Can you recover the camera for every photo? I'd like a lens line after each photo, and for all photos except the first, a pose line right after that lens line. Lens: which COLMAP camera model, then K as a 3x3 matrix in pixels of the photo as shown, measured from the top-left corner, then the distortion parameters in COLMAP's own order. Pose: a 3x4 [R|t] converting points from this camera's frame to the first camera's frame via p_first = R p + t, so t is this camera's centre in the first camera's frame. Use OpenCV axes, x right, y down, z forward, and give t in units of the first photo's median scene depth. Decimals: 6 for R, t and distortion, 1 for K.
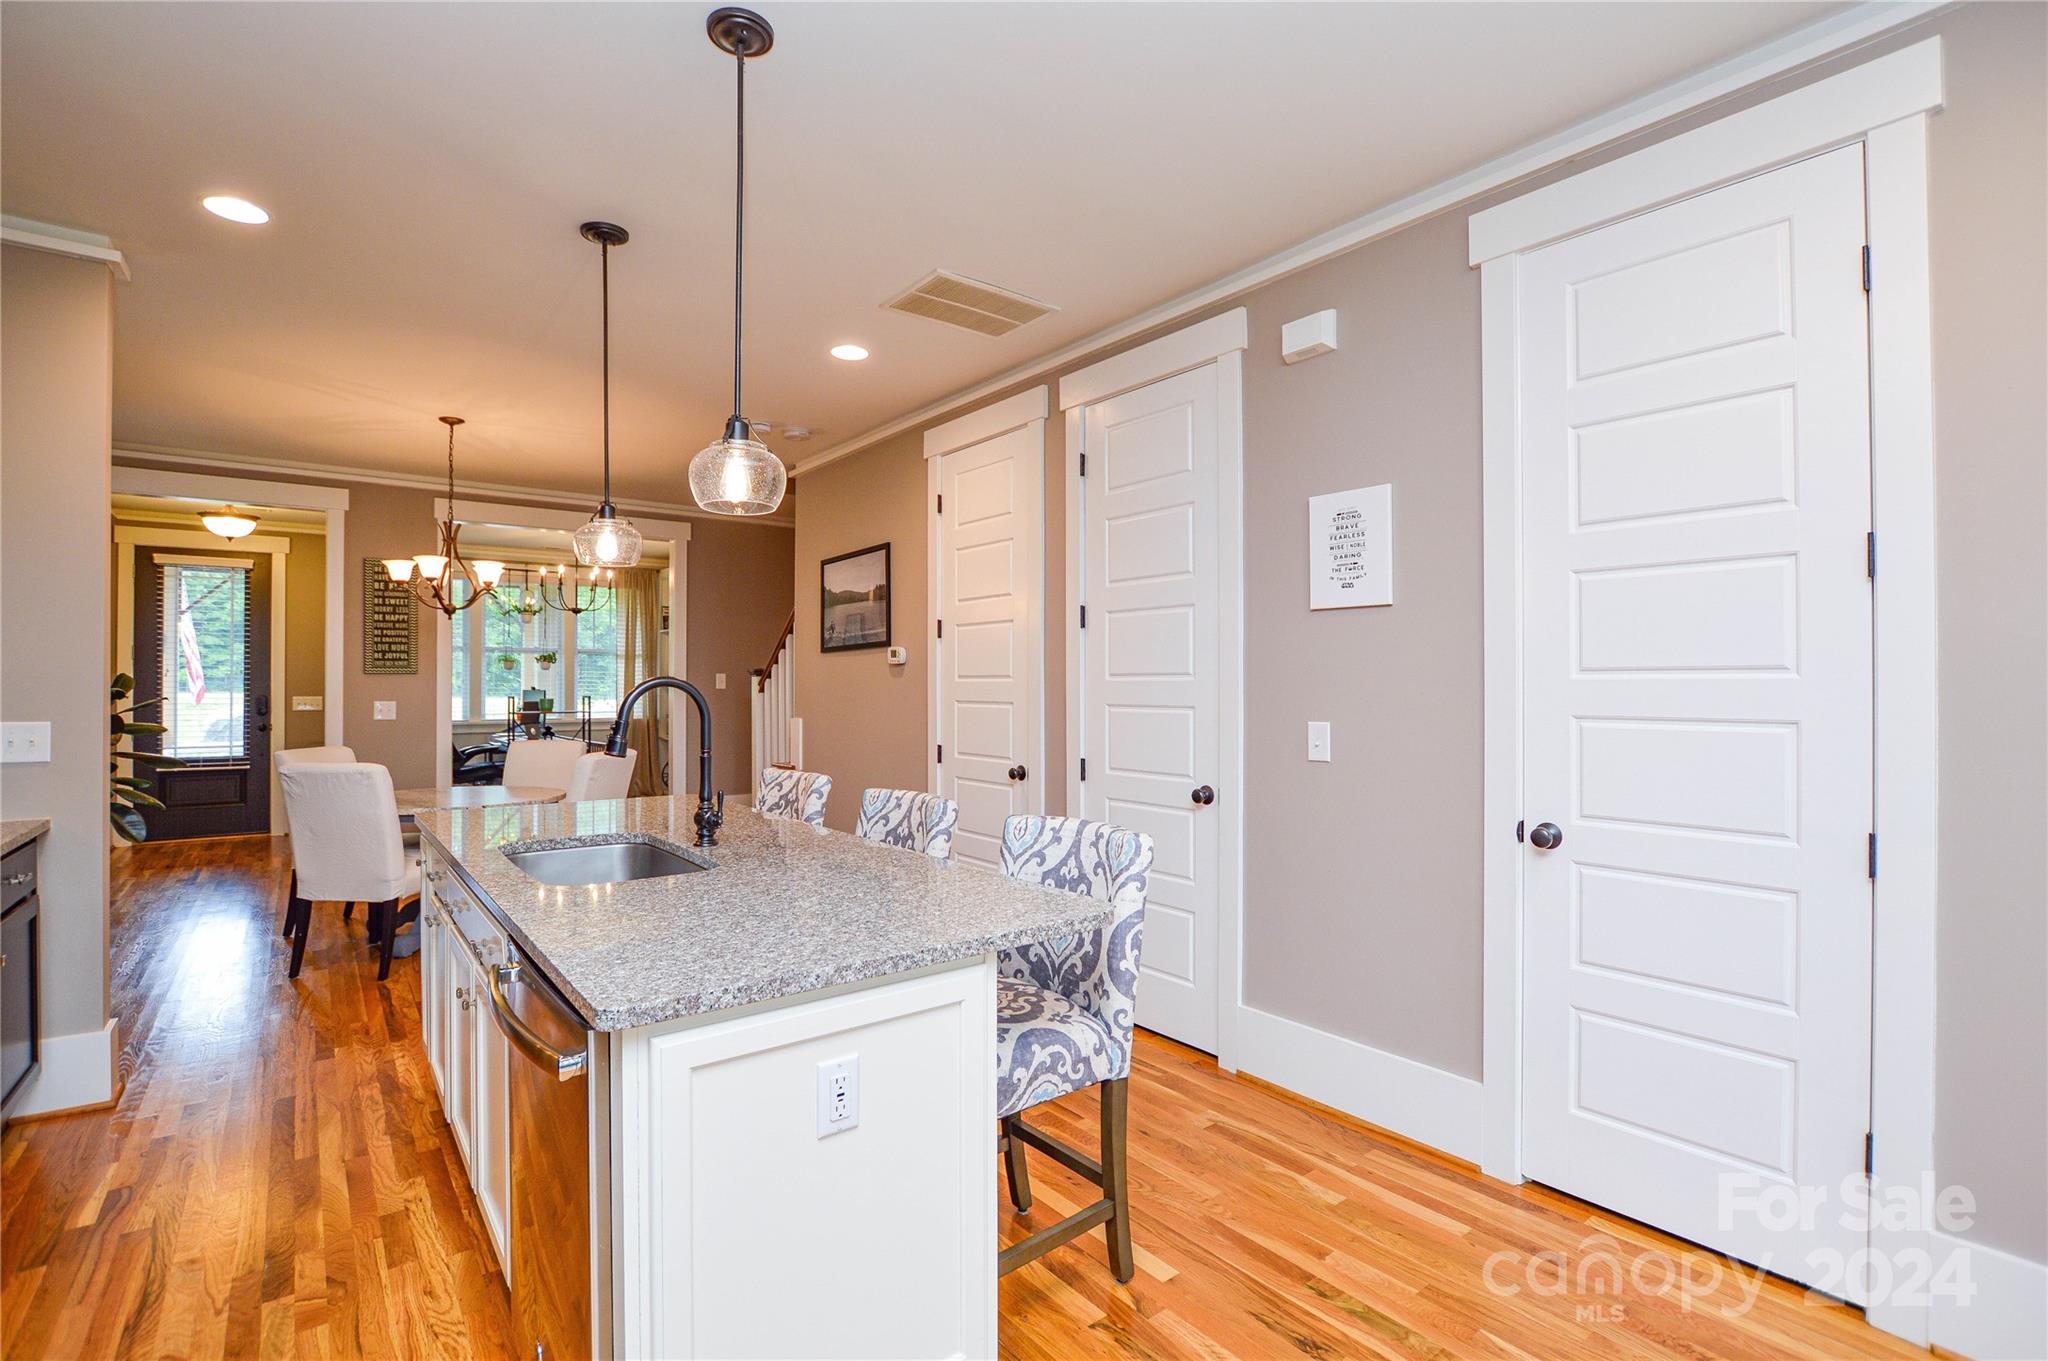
lens RADIAL K [[940.8, 0, 1022.4], [0, 940.8, 682.7], [0, 0, 1]] dist [-0.025559, 0.000718]
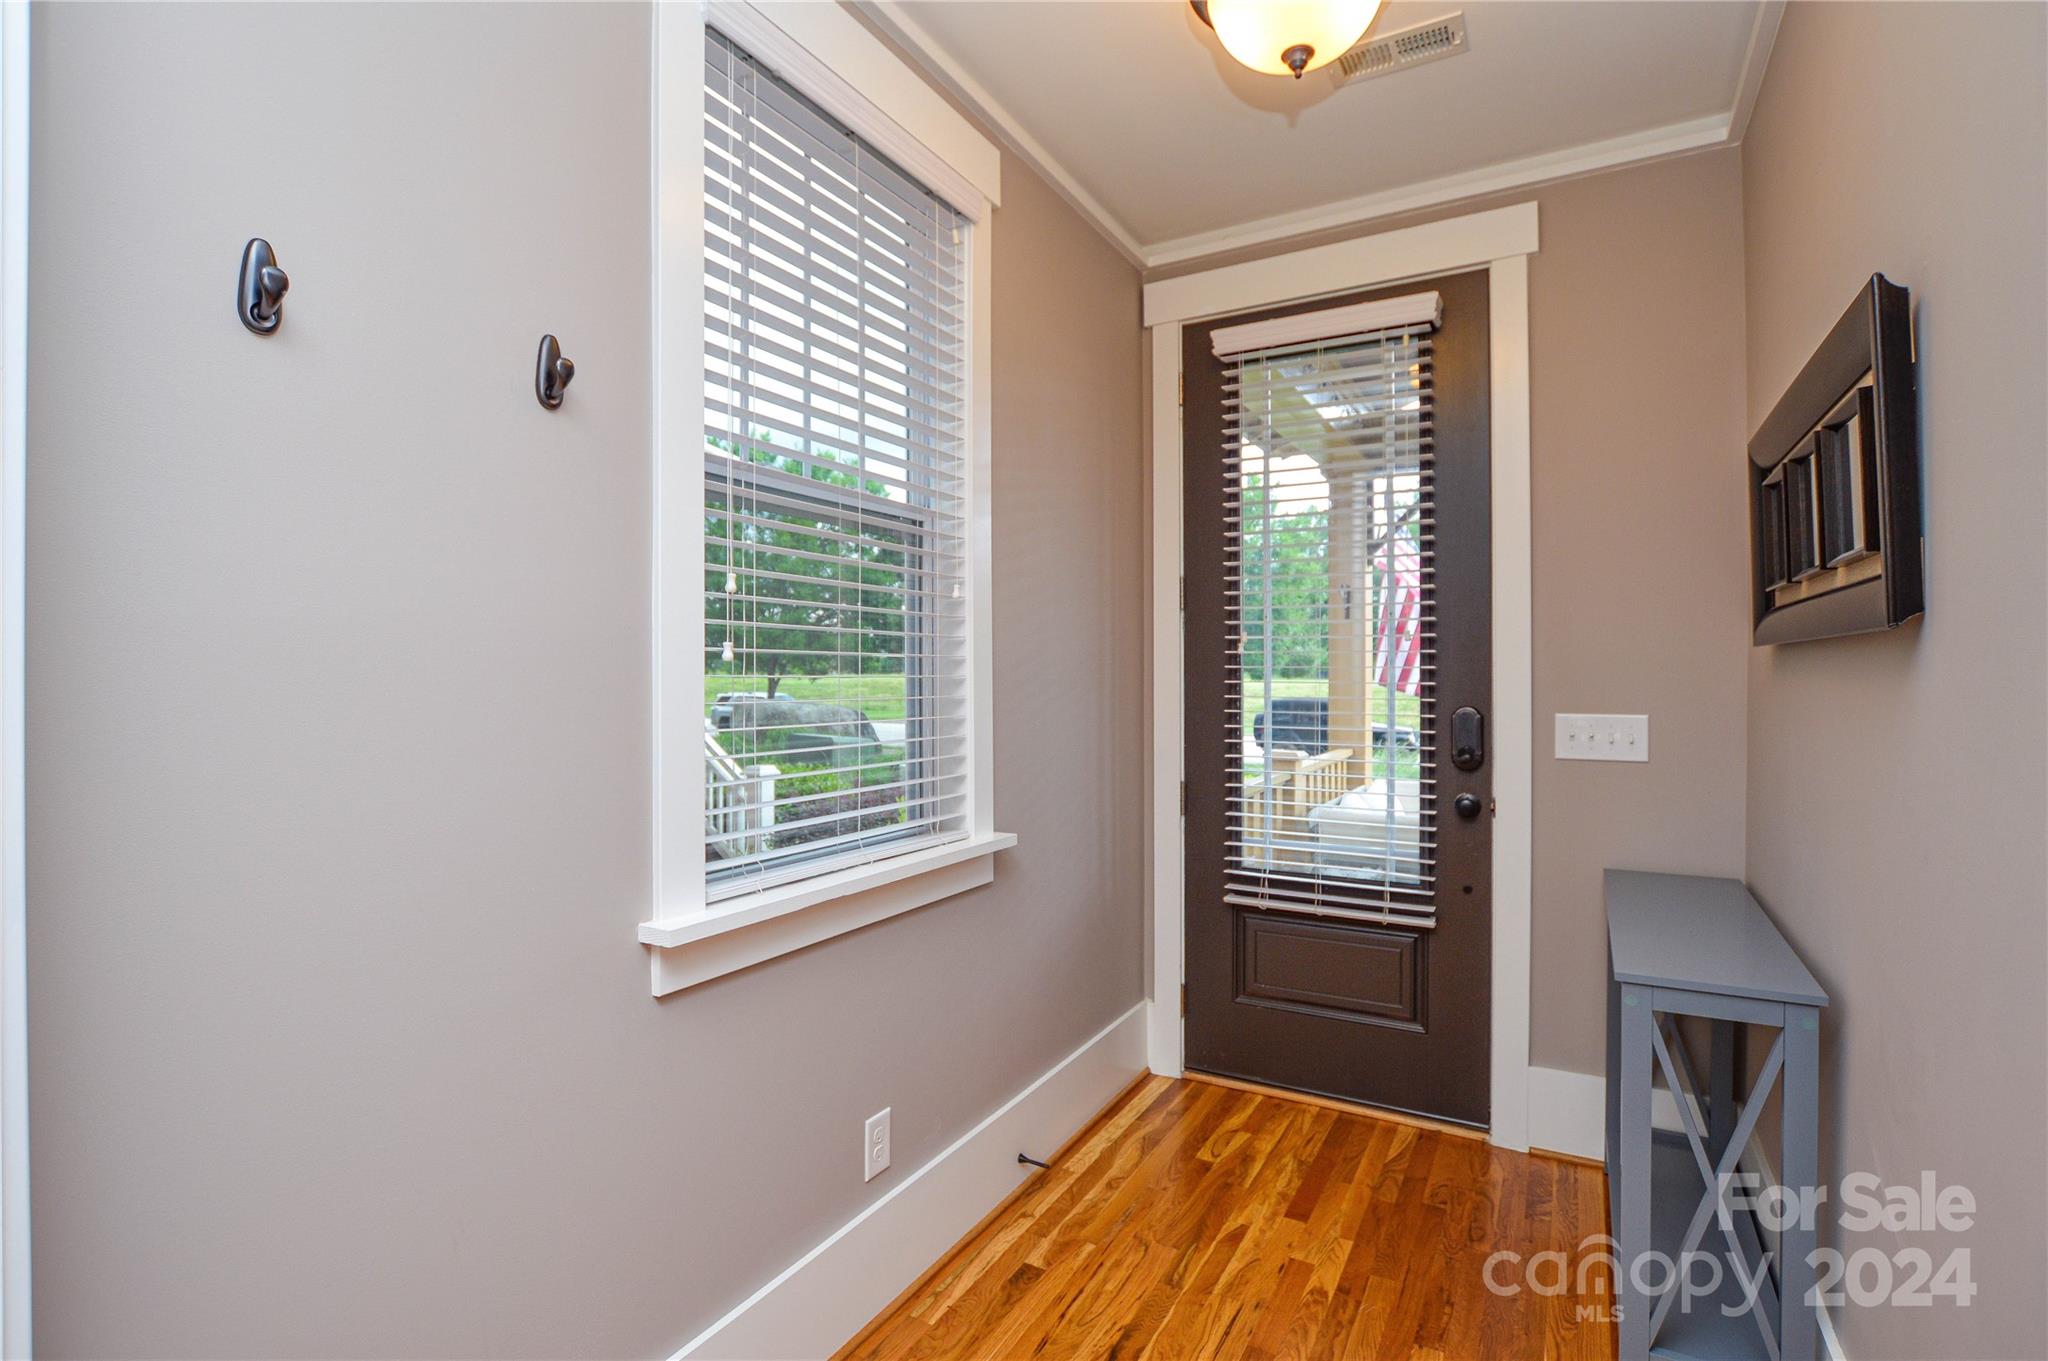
lens RADIAL K [[976.3, 0, 1008.1], [0, 976.3, 678.0], [0, 0, 1]] dist [-0.028936, 0.000166]
pose [[0.377757, 0.001789, -0.925903, -0.914300], [0.006449, 0.999969, 0.004563, 0.000430], [0.925882, -0.007695, 0.377733, 1.162398]]
